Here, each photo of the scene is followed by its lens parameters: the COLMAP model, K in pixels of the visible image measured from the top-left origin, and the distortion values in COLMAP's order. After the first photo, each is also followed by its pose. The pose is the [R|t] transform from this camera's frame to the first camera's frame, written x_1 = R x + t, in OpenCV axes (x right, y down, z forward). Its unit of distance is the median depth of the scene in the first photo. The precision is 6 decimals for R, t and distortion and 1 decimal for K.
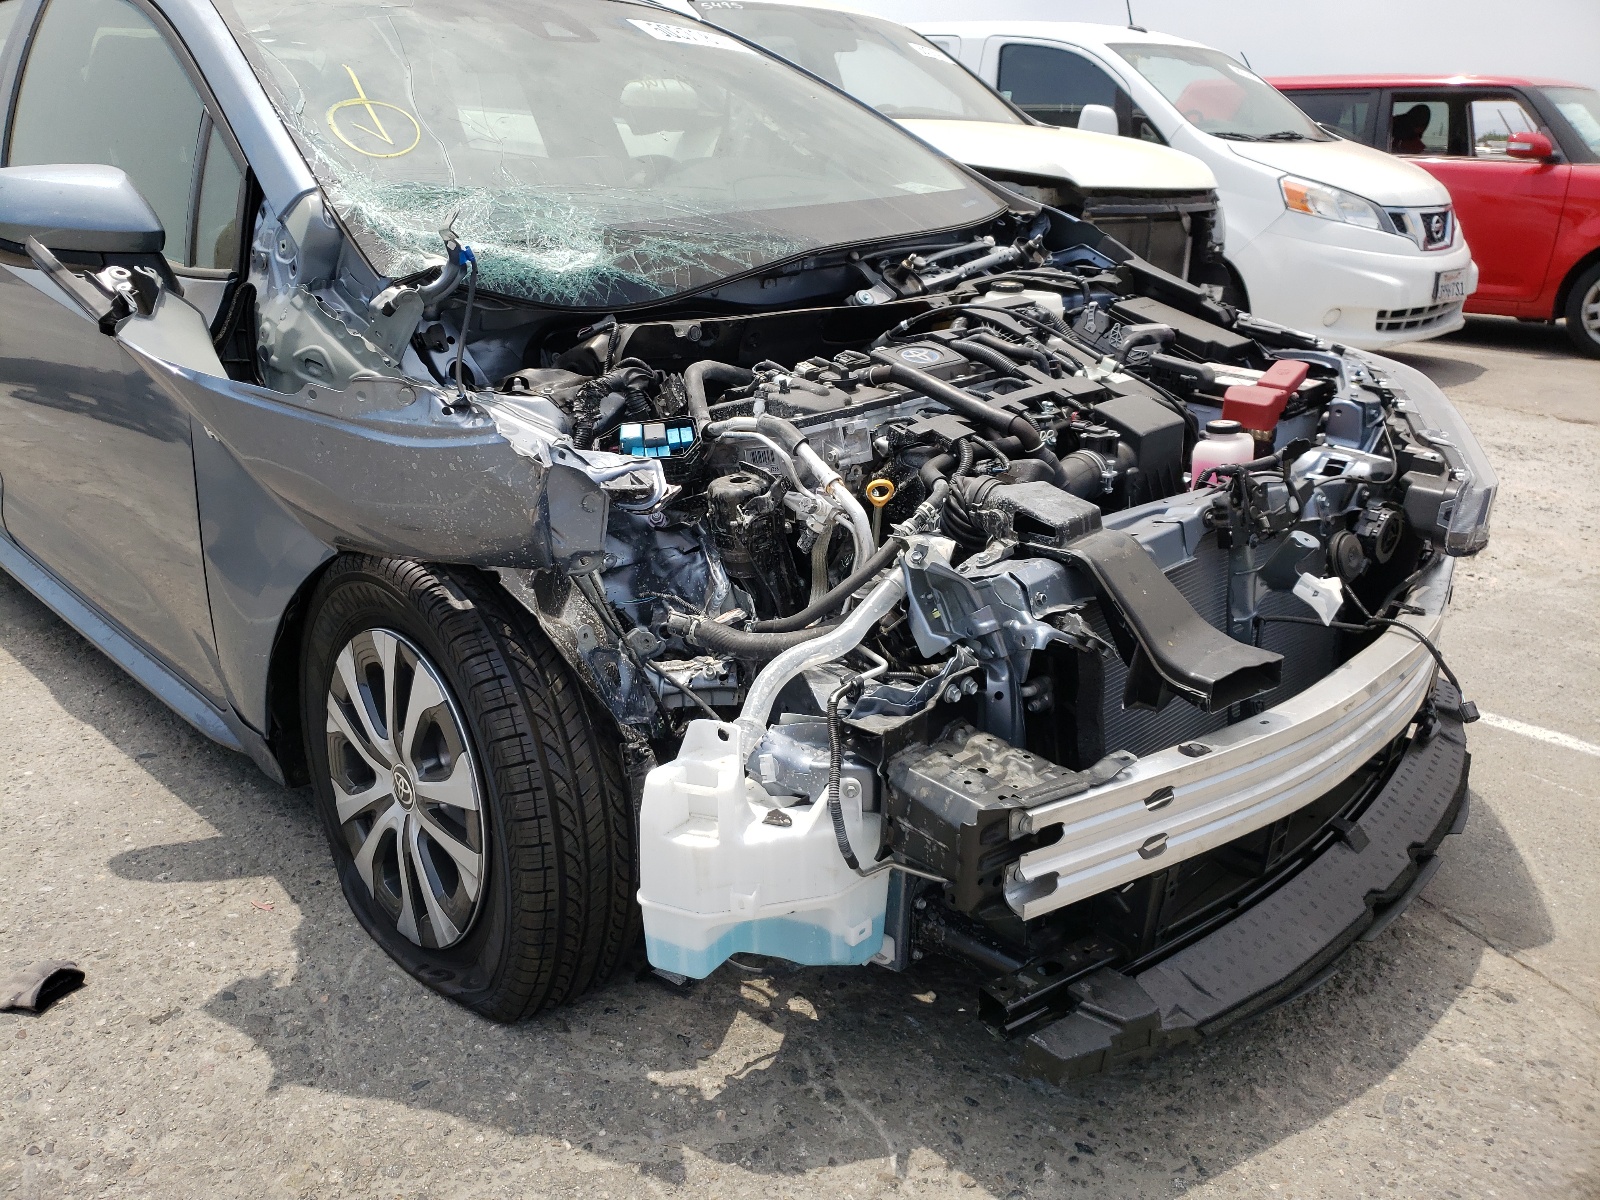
lens RADIAL K [[1363.5, 0, 800.0], [0, 1363.5, 600.0], [0, 0, 1]] dist [0.033293, -0.004470]
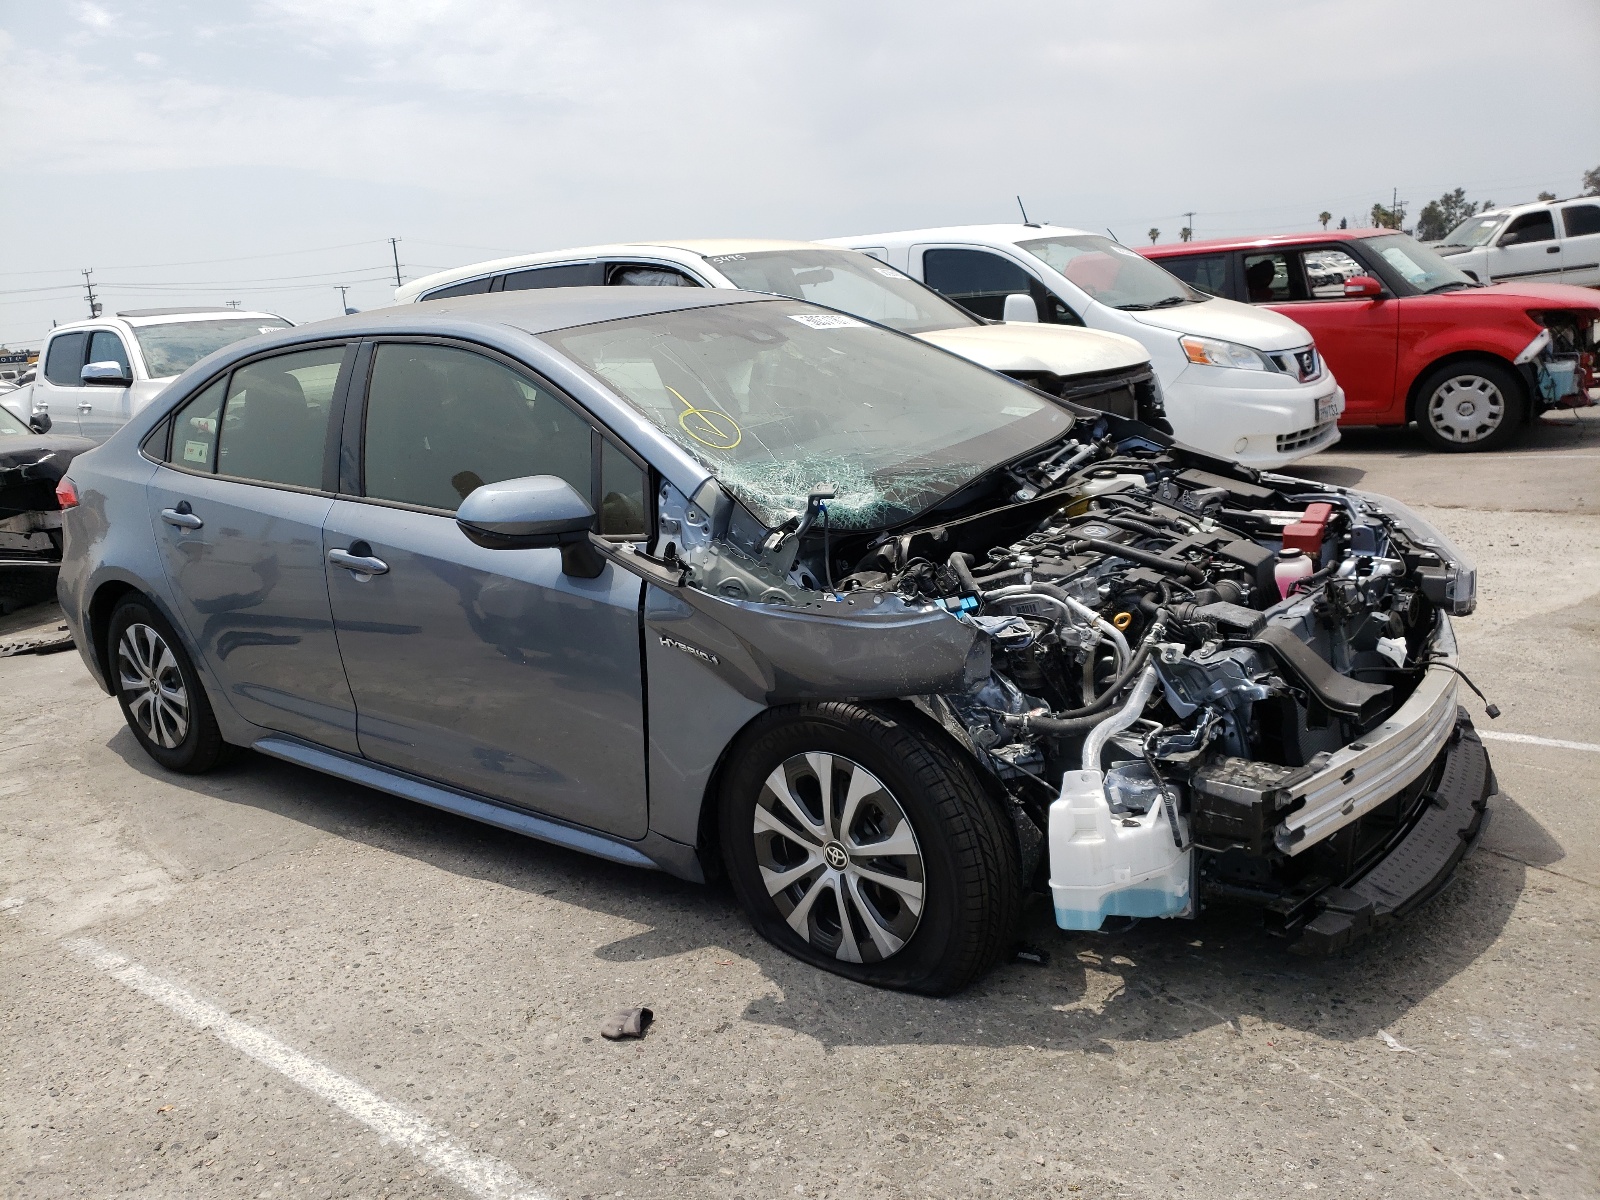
lens RADIAL K [[1411.4, 0, 800.0], [0, 1411.4, 600.0], [0, 0, 1]] dist [0.037939, 0.013822]
pose [[0.985957, -0.128955, 0.106114, -0.450147], [0.140250, 0.984325, -0.106931, 0.018400], [-0.090662, 0.120312, 0.988588, -0.558594]]
